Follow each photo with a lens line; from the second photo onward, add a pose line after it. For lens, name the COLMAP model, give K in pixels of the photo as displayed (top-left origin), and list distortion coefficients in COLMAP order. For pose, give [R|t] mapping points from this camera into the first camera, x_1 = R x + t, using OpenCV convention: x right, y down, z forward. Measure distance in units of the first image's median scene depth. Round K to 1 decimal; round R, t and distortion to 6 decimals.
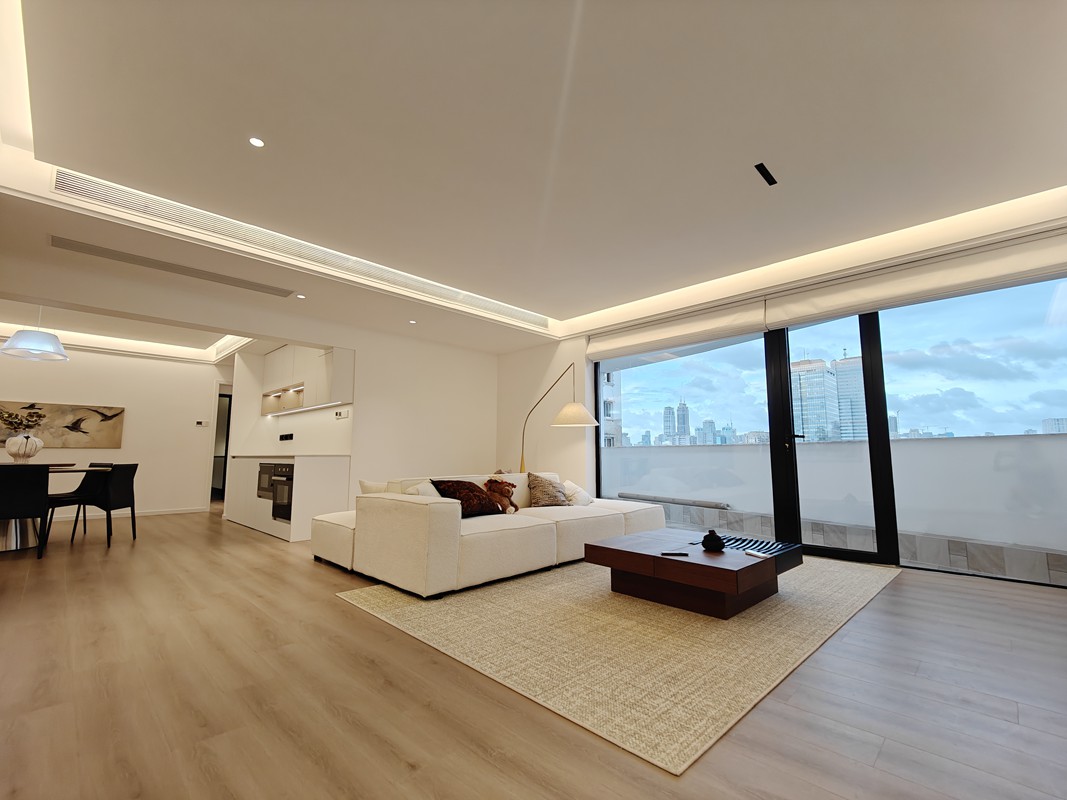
lens RADIAL K [[465.5, 0, 535.4], [0, 465.5, 403.1], [0, 0, 1]] dist [0.000474, -0.000733]
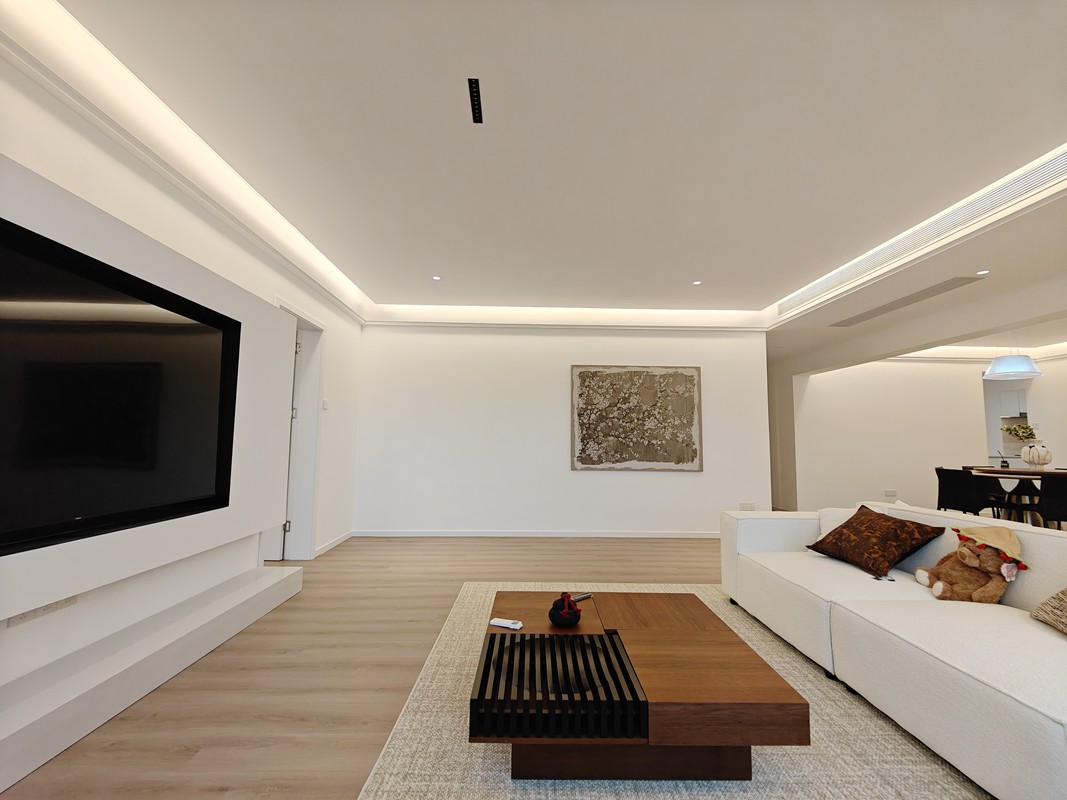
lens RADIAL K [[465.5, 0, 535.4], [0, 465.5, 403.1], [0, 0, 1]] dist [0.000474, -0.000733]
pose [[-0.687657, -0.068377, -0.722809, 0.909595], [0.071254, 0.984393, -0.160912, 0.102842], [0.722531, -0.162155, -0.672053, 1.453510]]
